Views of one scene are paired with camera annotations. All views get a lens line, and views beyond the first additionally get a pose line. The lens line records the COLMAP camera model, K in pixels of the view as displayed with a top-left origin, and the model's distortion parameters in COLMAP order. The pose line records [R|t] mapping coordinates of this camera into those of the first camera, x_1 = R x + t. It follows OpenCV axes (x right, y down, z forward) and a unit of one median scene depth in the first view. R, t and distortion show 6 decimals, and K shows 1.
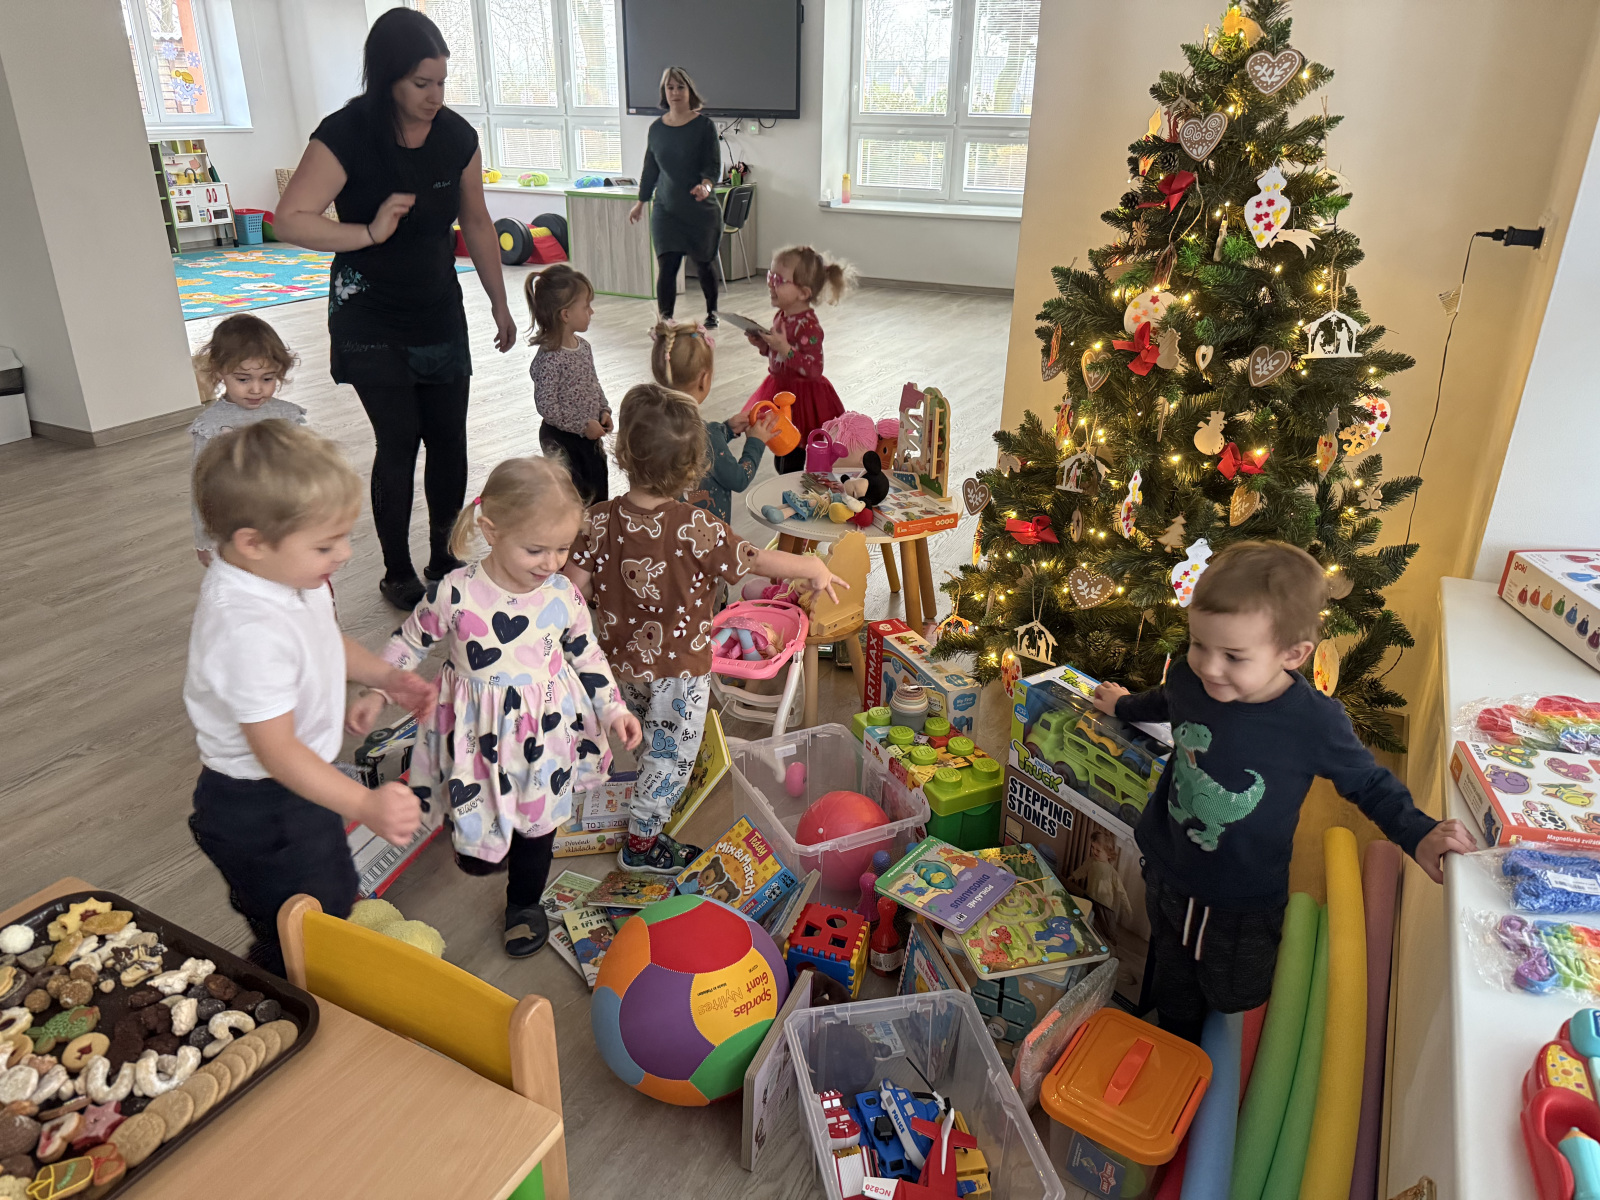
lens RADIAL K [[1129.9, 0, 800.0], [0, 1129.9, 600.0], [0, 0, 1]] dist [0.049756, -0.000544]
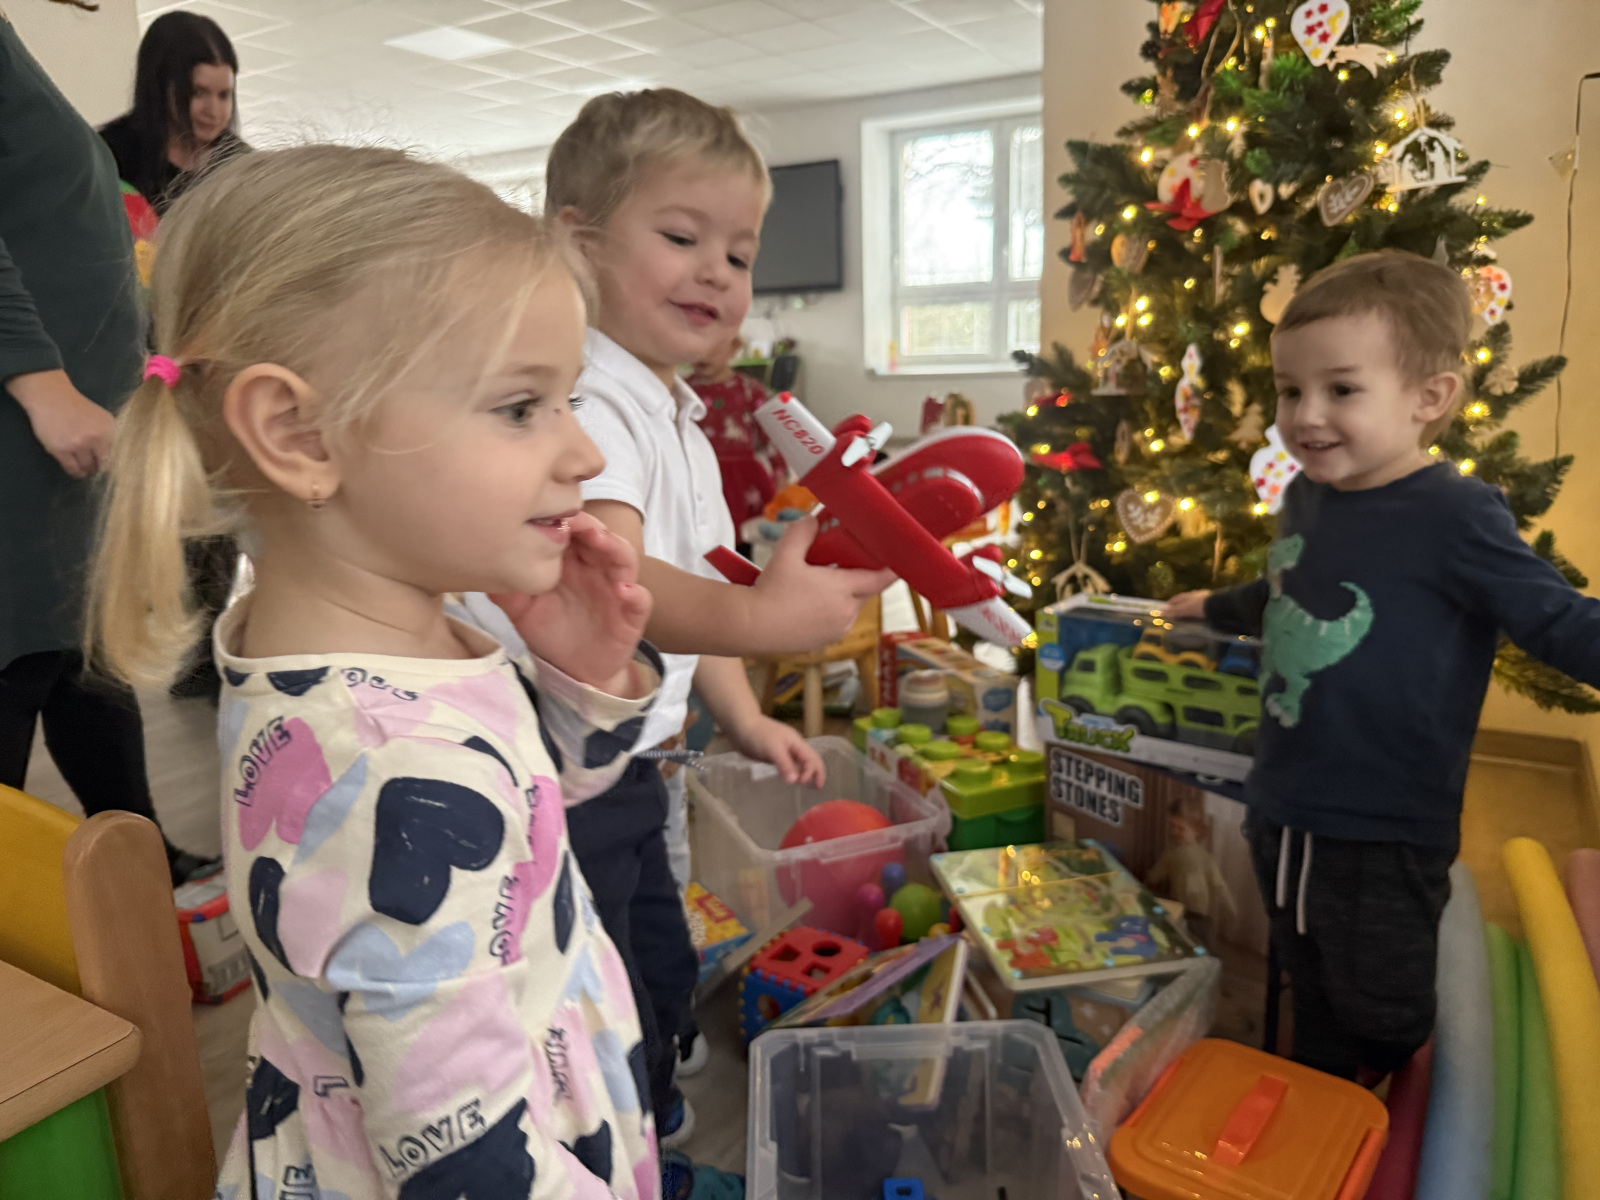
lens RADIAL K [[1143.4, 0, 800.0], [0, 1143.4, 600.0], [0, 0, 1]] dist [0.005204, 0.005085]
pose [[0.997200, -0.030702, -0.068186, 0.076434], [0.015120, 0.975780, -0.218230, 0.222484], [0.073234, 0.216588, 0.973512, 0.250763]]
